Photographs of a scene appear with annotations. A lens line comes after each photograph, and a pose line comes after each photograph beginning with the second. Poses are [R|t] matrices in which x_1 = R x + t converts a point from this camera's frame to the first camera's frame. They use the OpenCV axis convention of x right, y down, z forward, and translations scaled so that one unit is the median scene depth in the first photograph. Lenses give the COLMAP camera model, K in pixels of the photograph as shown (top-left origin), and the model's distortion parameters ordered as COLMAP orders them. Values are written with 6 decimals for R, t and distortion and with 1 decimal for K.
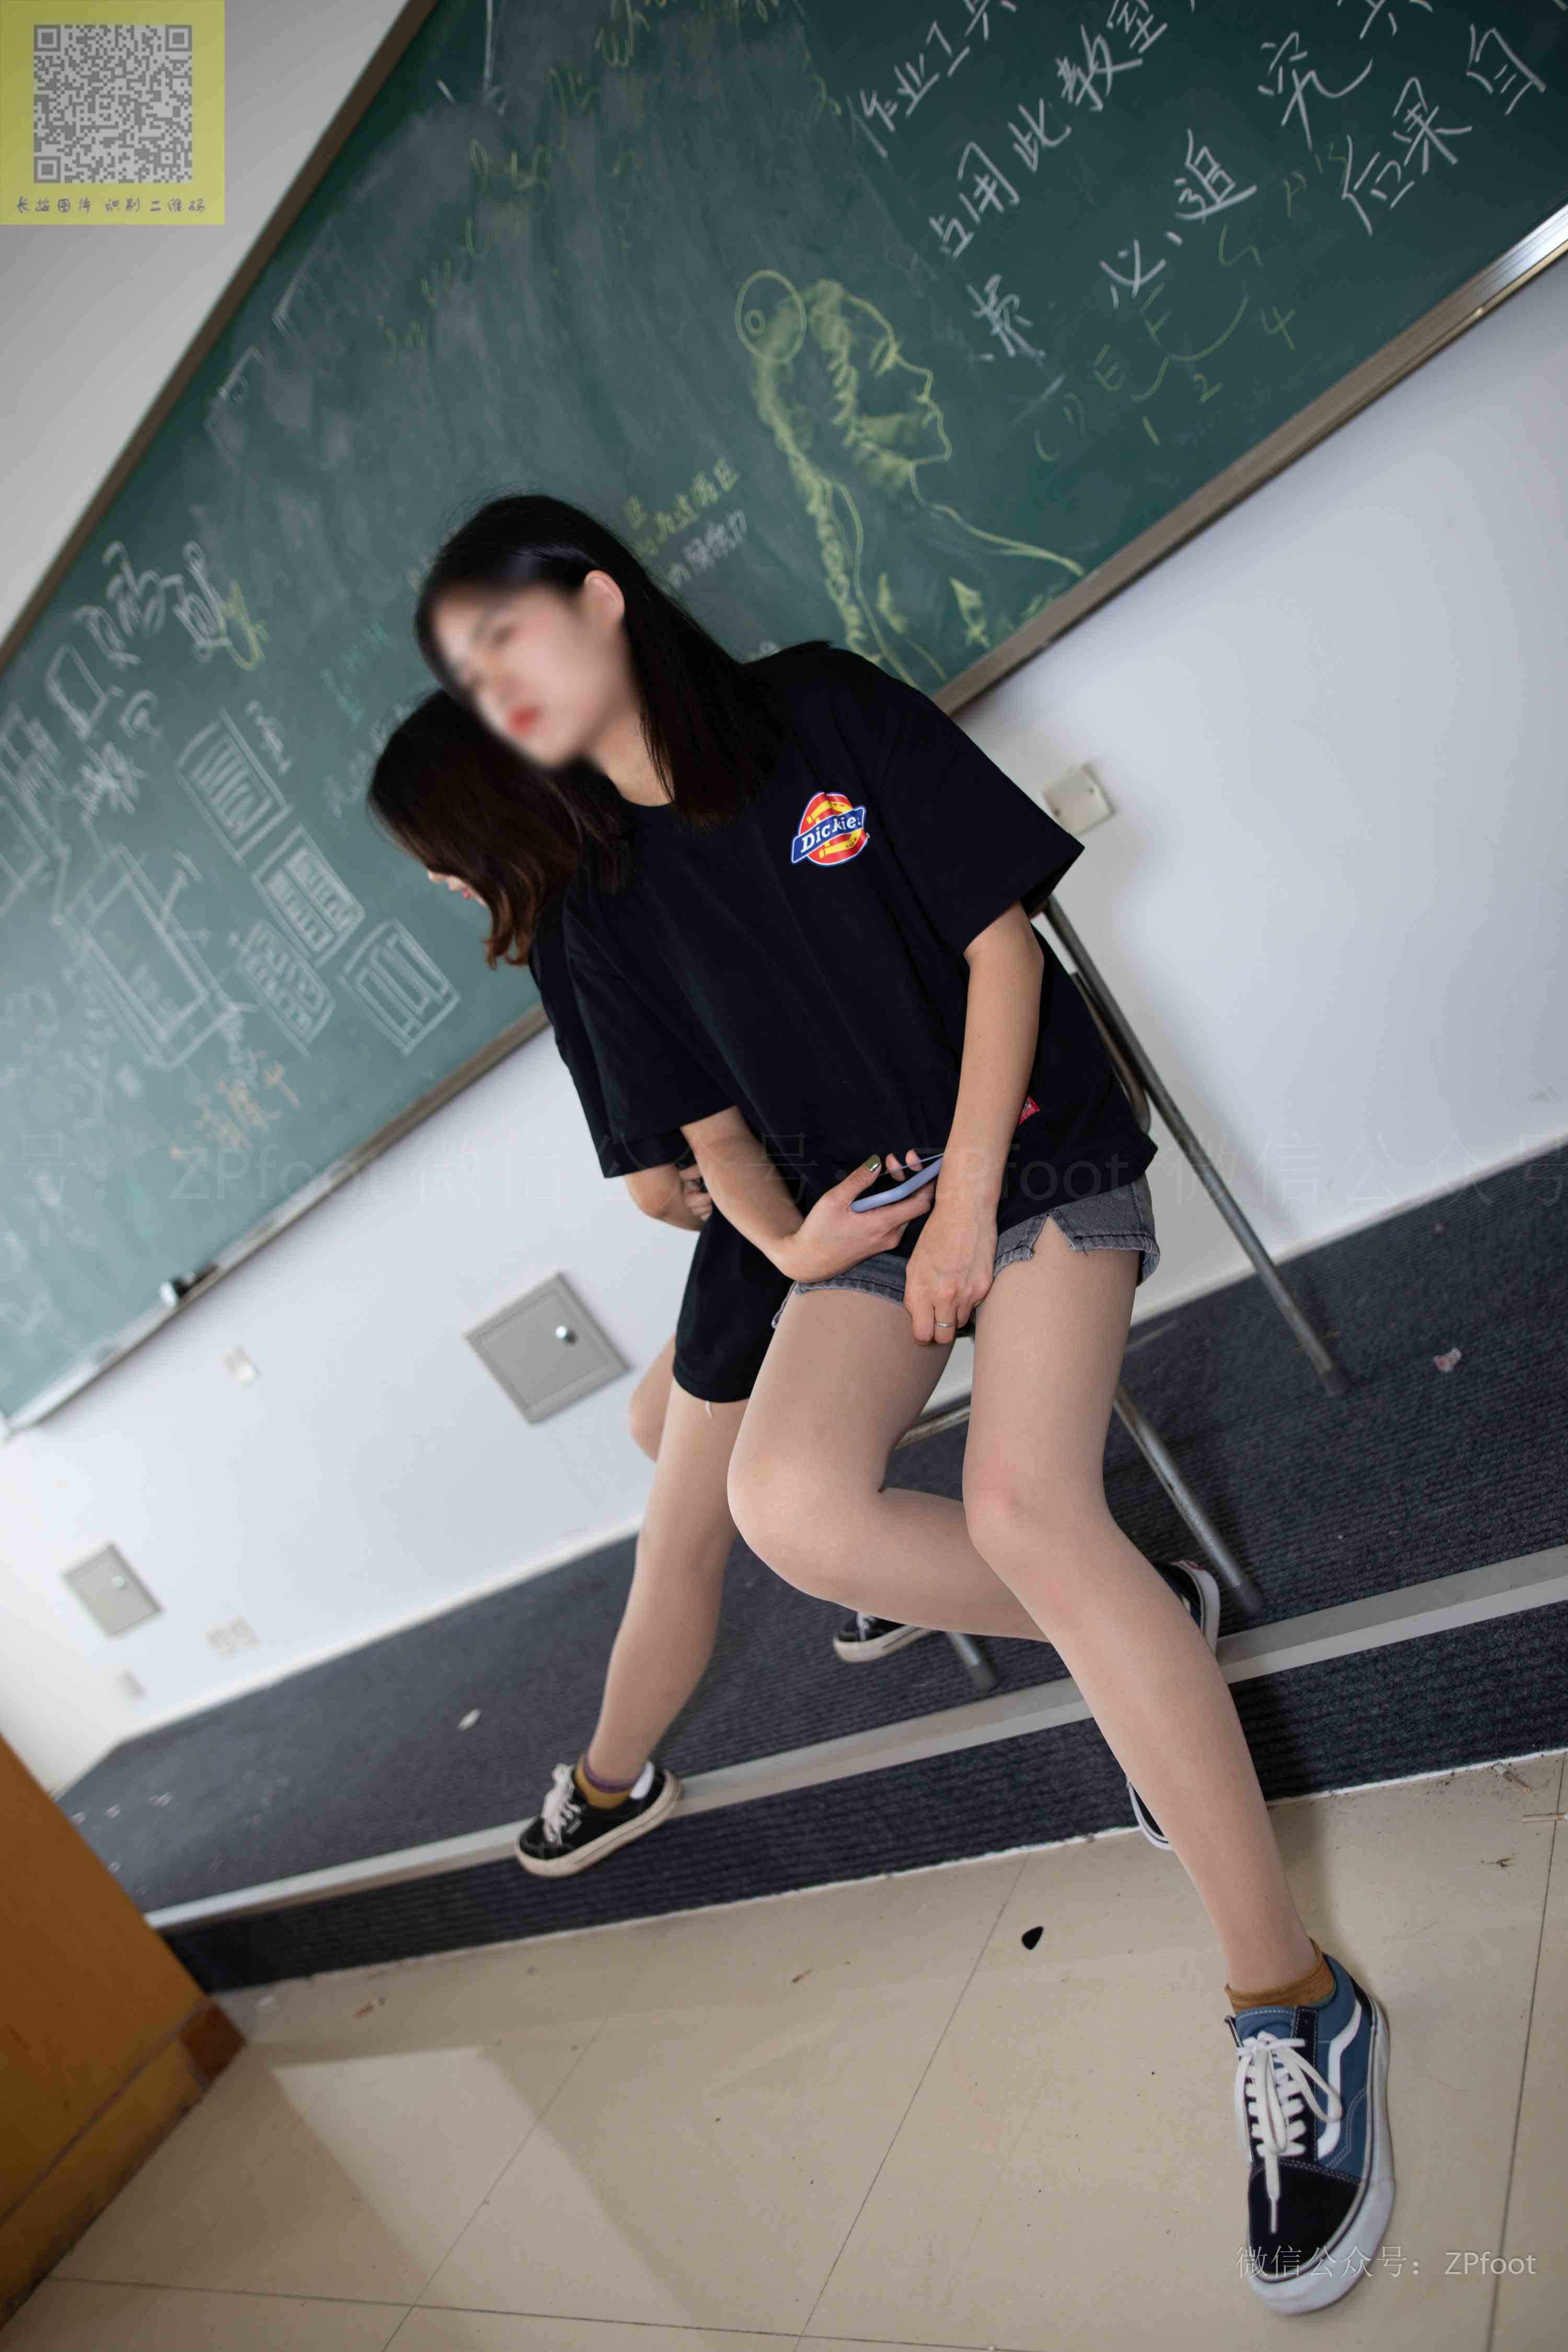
lens RADIAL K [[1621.6, 0, 788.6], [0, 1621.6, 1171.6], [0, 0, 1]] dist [-0.054285, 0.047453]
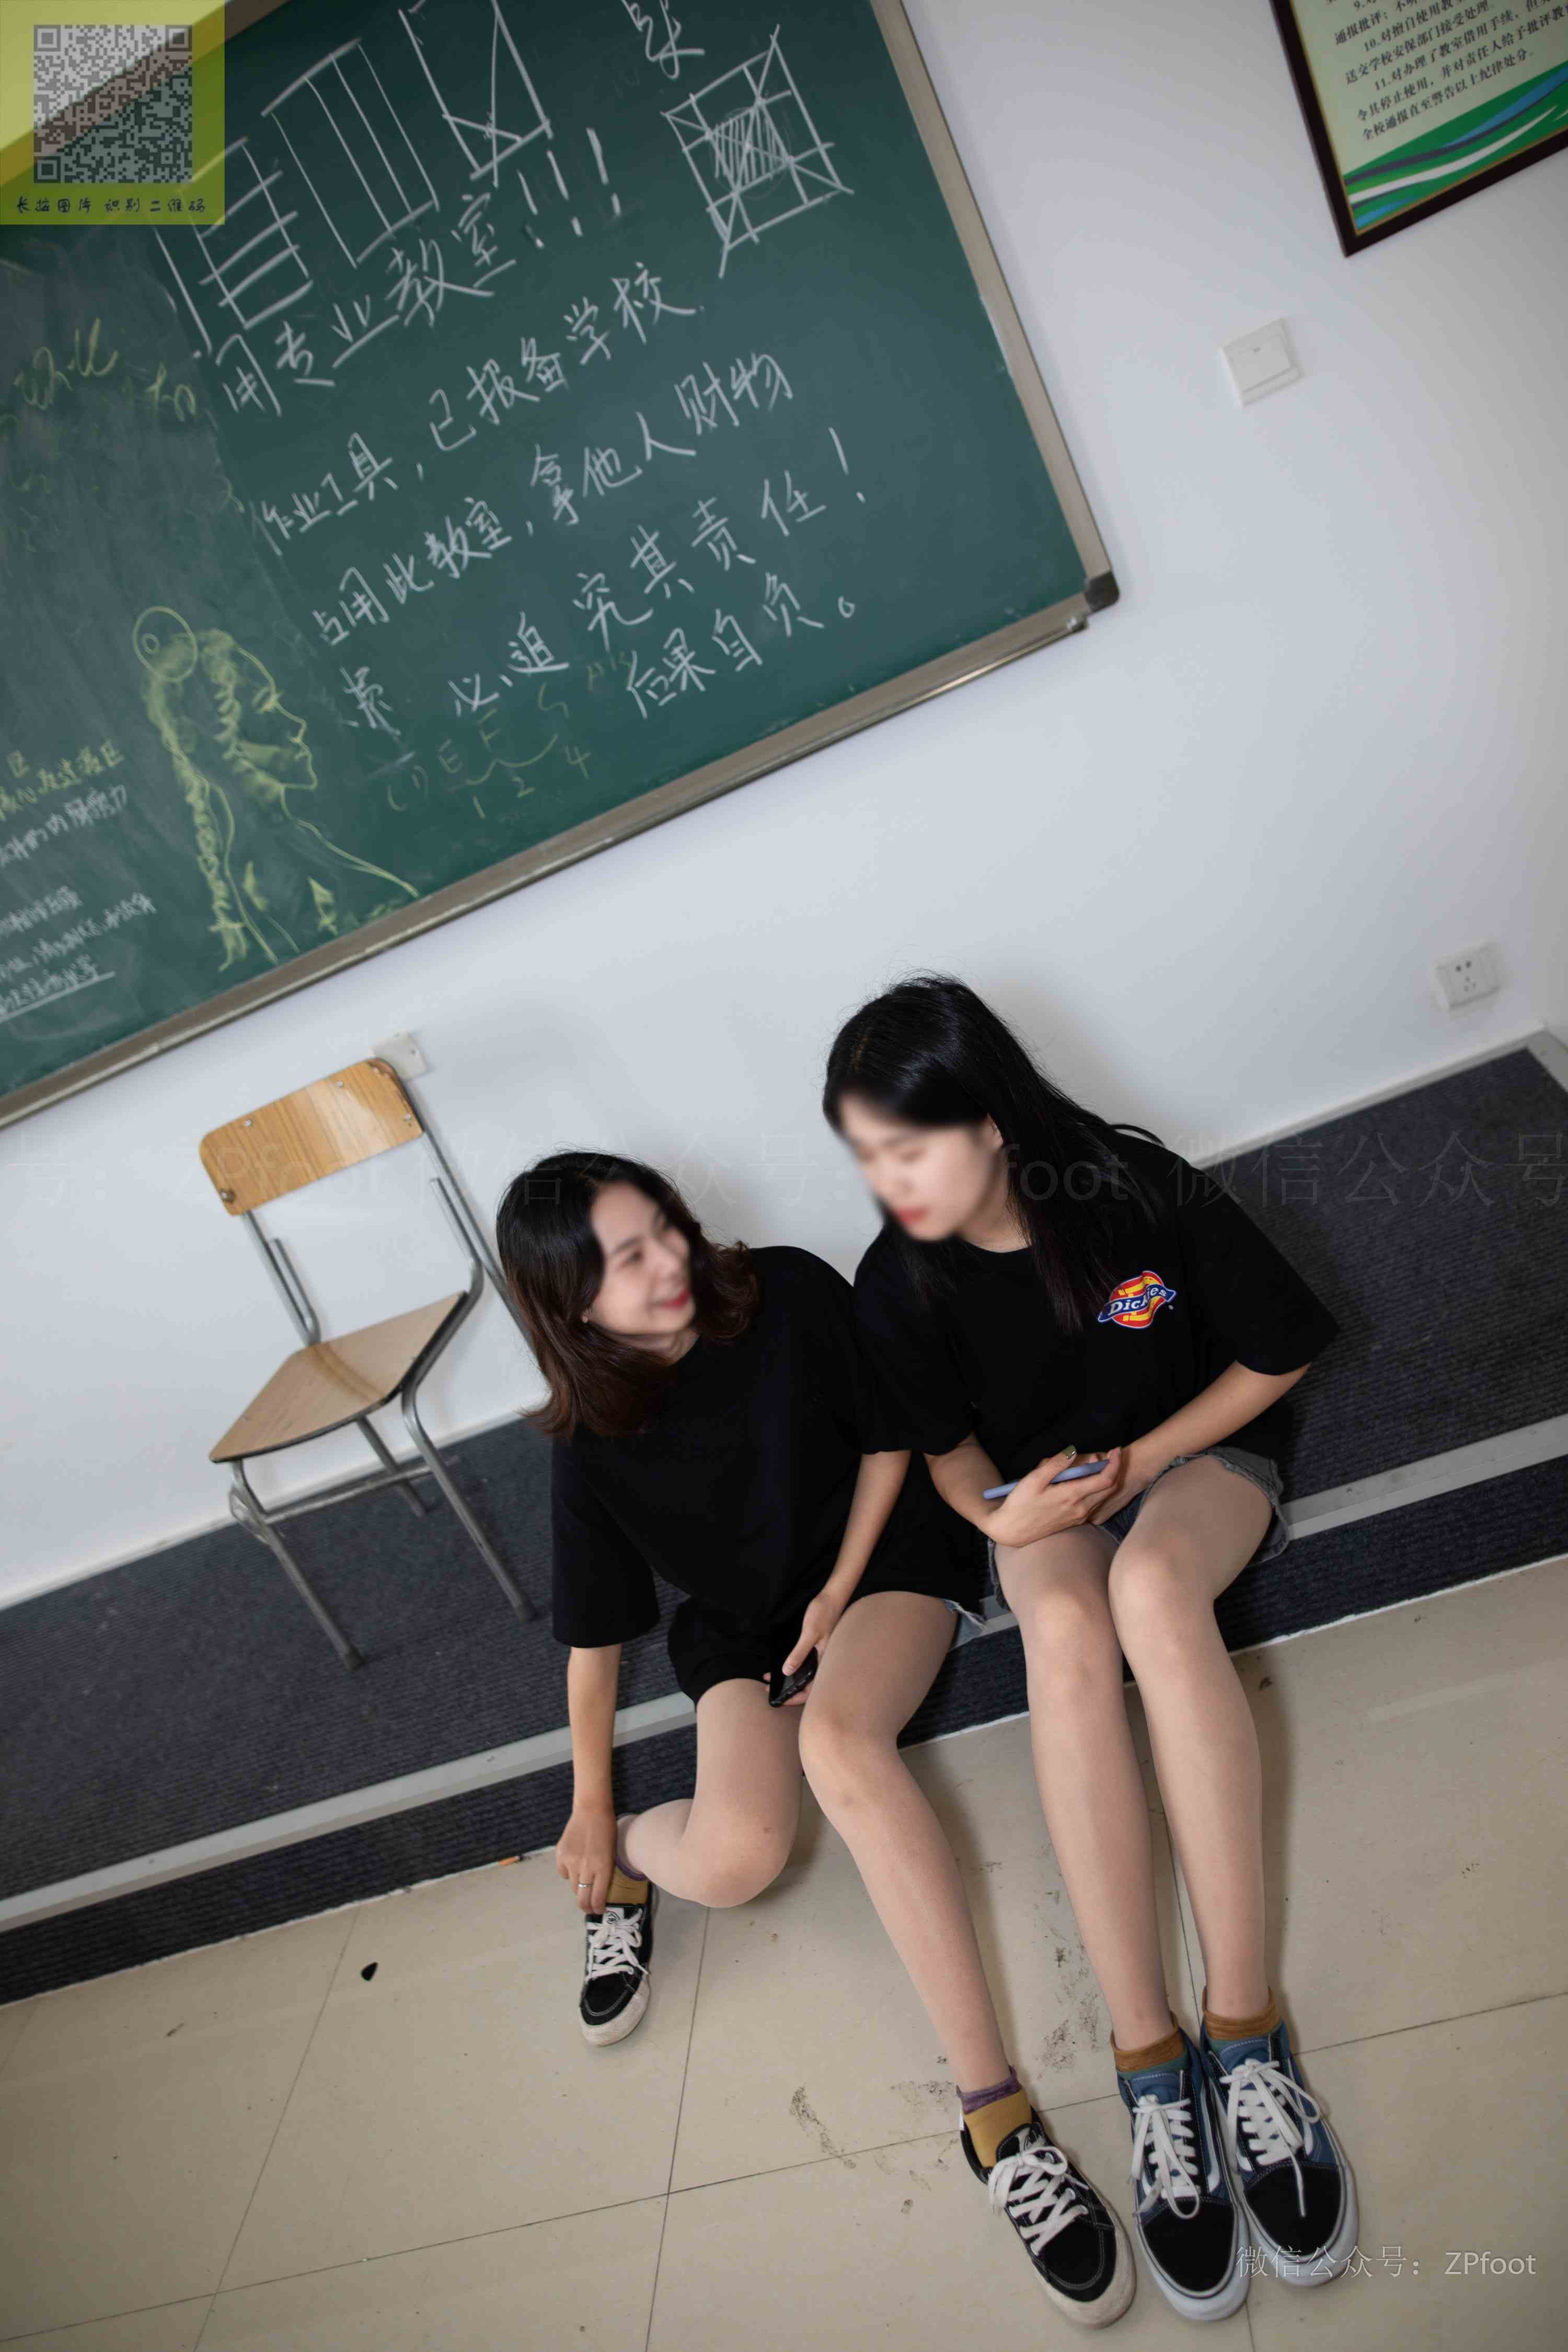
lens RADIAL K [[1621.6, 0, 783.6], [0, 1621.6, 1171.3], [0, 0, 1]] dist [-0.054285, 0.047453]
pose [[0.890708, 0.029001, 0.453650, -0.132388], [-0.042511, 0.998904, 0.019608, -0.190840], [-0.452584, -0.036750, 0.890964, -0.275818]]
